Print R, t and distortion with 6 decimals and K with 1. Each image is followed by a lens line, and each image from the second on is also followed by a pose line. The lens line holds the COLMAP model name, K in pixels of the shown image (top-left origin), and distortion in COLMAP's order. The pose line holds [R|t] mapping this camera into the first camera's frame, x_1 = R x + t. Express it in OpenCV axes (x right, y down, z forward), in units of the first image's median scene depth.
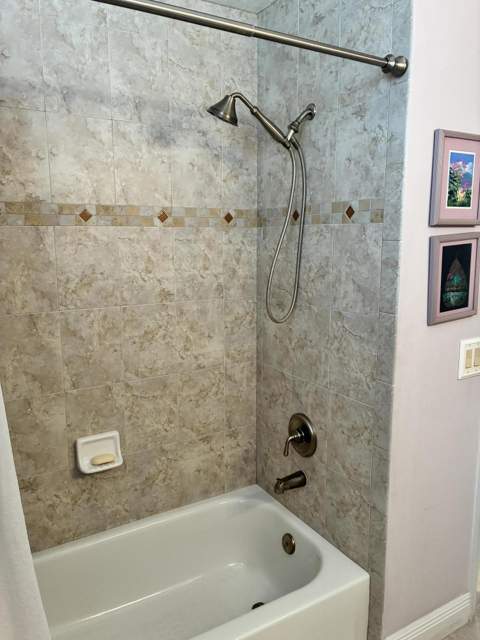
lens RADIAL K [[491.4, 0, 238.3], [0, 491.4, 323.1], [0, 0, 1]] dist [0.081799, -0.111507]
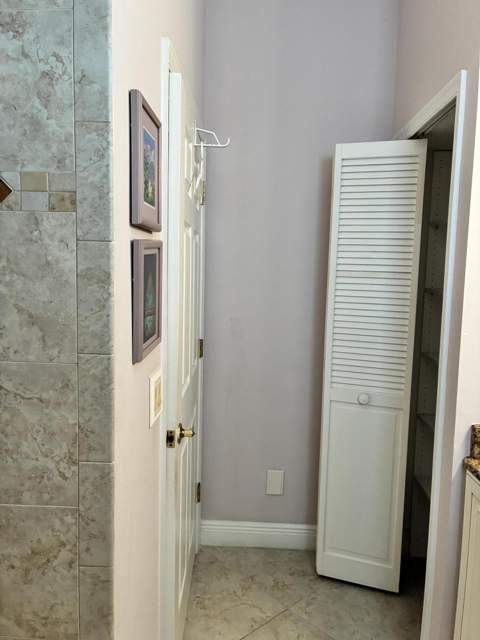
lens RADIAL K [[491.4, 0, 238.3], [0, 491.4, 323.1], [0, 0, 1]] dist [0.081799, -0.111507]
pose [[0.549184, -0.074589, 0.832366, -0.125744], [0.124133, 0.992241, 0.007014, -0.040884], [-0.826431, 0.099472, 0.554182, 0.480437]]
